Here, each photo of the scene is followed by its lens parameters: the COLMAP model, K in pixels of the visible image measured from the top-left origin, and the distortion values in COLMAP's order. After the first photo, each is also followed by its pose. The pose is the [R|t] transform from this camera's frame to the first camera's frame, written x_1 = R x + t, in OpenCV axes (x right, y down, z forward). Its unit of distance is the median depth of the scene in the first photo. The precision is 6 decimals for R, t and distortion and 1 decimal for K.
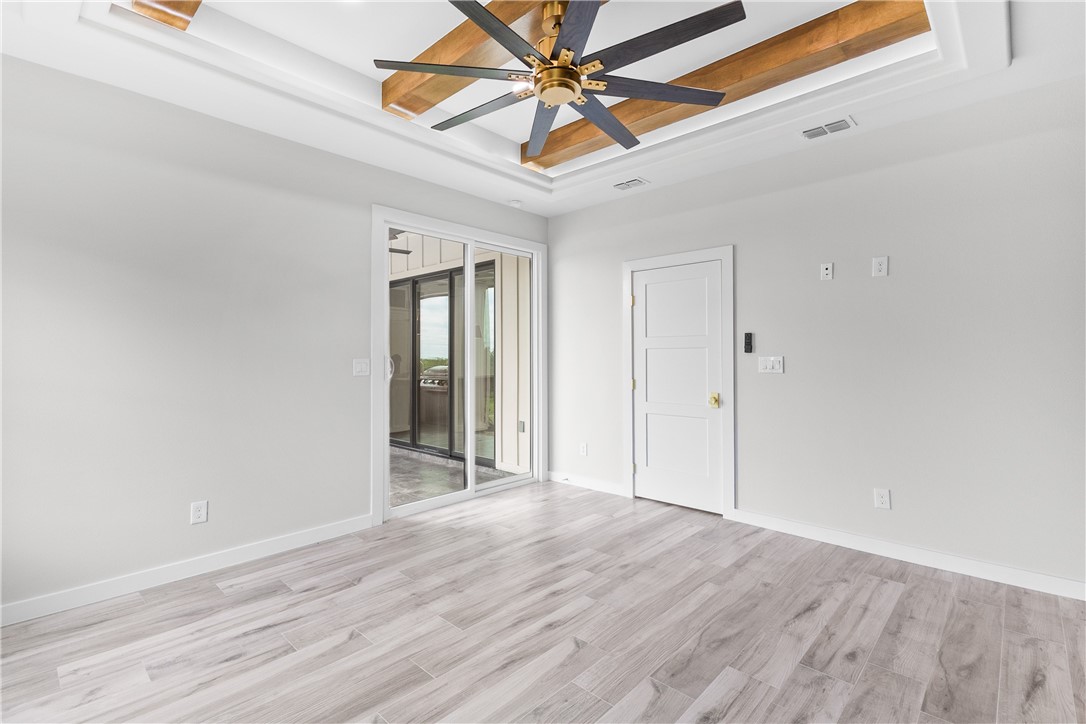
lens RADIAL K [[495.7, 0, 539.0], [0, 495.7, 357.7], [0, 0, 1]] dist [0.002521, 0.000305]
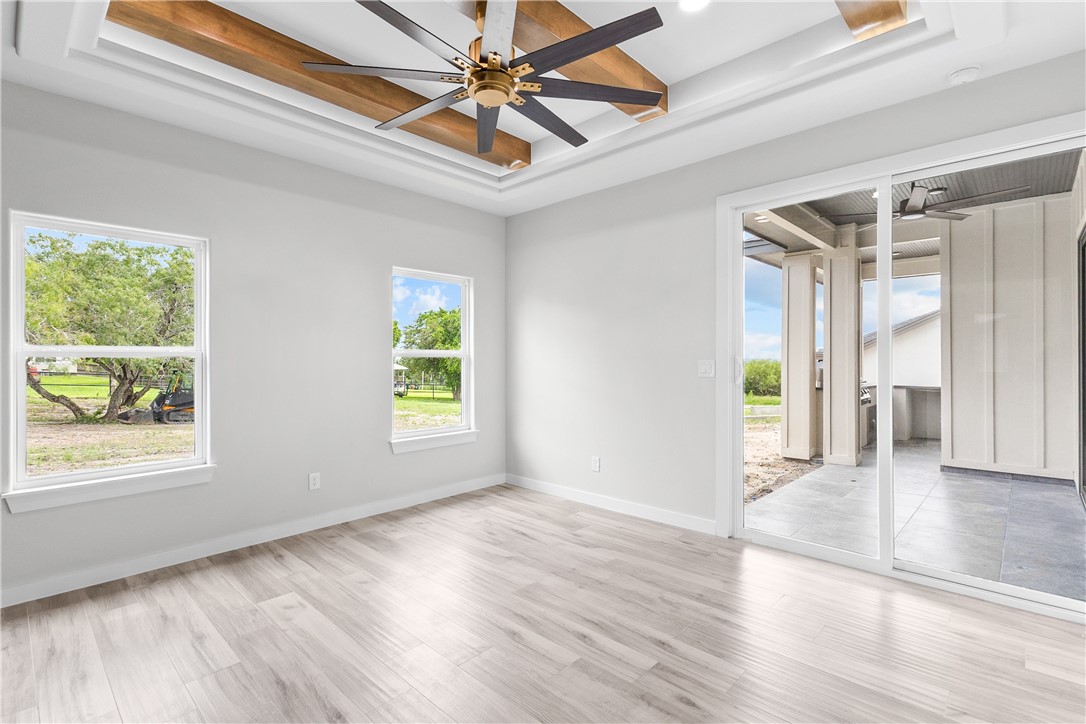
lens RADIAL K [[506.8, 0, 543.0], [0, 506.8, 362.0], [0, 0, 1]] dist [0.003919, 0.000136]
pose [[-0.004123, 0.004623, -0.999981, 0.859895], [0.002033, 0.999987, 0.004615, 0.002030], [0.999989, -0.002014, -0.004132, 0.898728]]
